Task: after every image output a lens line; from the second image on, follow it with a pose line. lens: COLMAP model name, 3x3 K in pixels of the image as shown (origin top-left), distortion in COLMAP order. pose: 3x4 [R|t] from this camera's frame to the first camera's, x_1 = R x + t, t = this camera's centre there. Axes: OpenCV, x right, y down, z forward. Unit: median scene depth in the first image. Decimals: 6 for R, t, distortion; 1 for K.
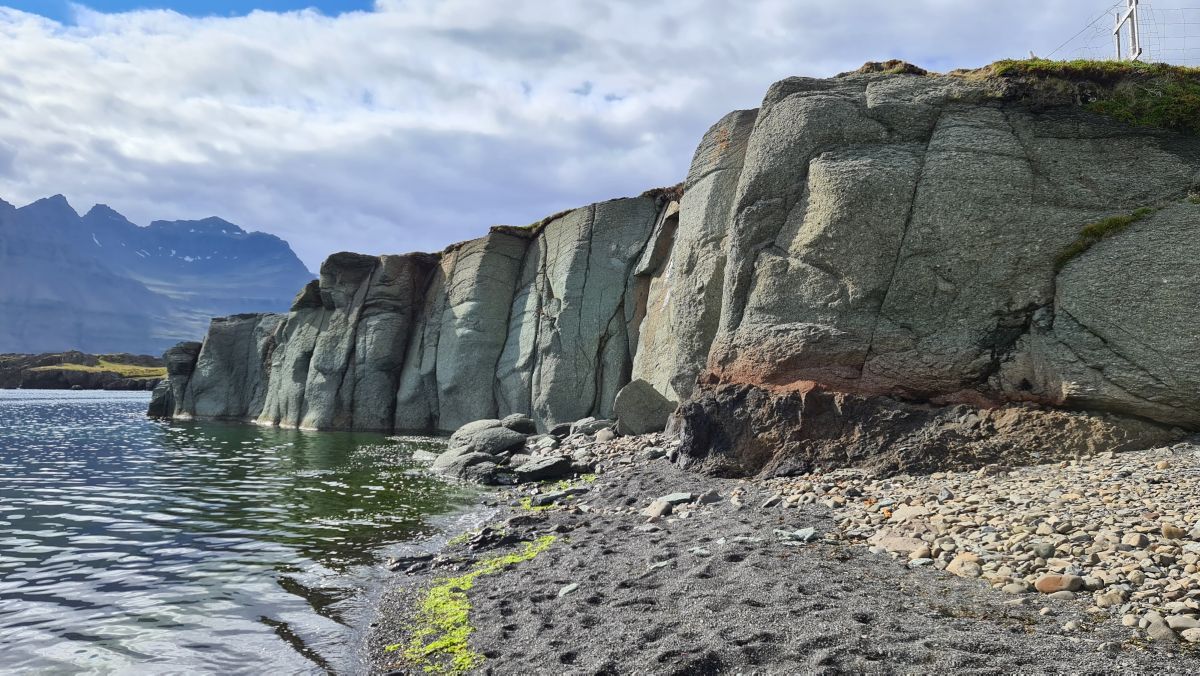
lens RADIAL K [[890.9, 0, 601.5], [0, 890.9, 335.3], [0, 0, 1]] dist [0.074142, 0.000727]
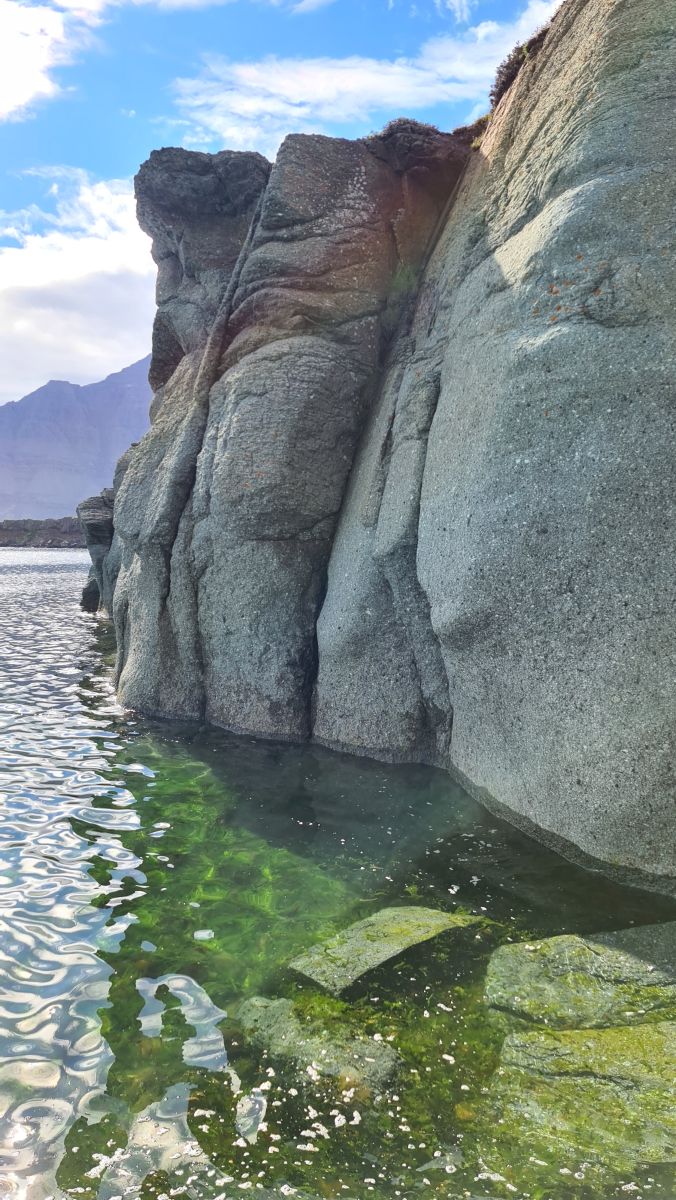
lens RADIAL K [[890.9, 0, 333.0], [0, 890.9, 603.3], [0, 0, 1]] dist [0.074142, 0.000727]
pose [[0.899639, 0.022113, -0.436074, -0.098490], [0.030275, 0.993154, 0.112820, 0.027741], [0.435583, -0.114699, 0.892811, 0.743581]]
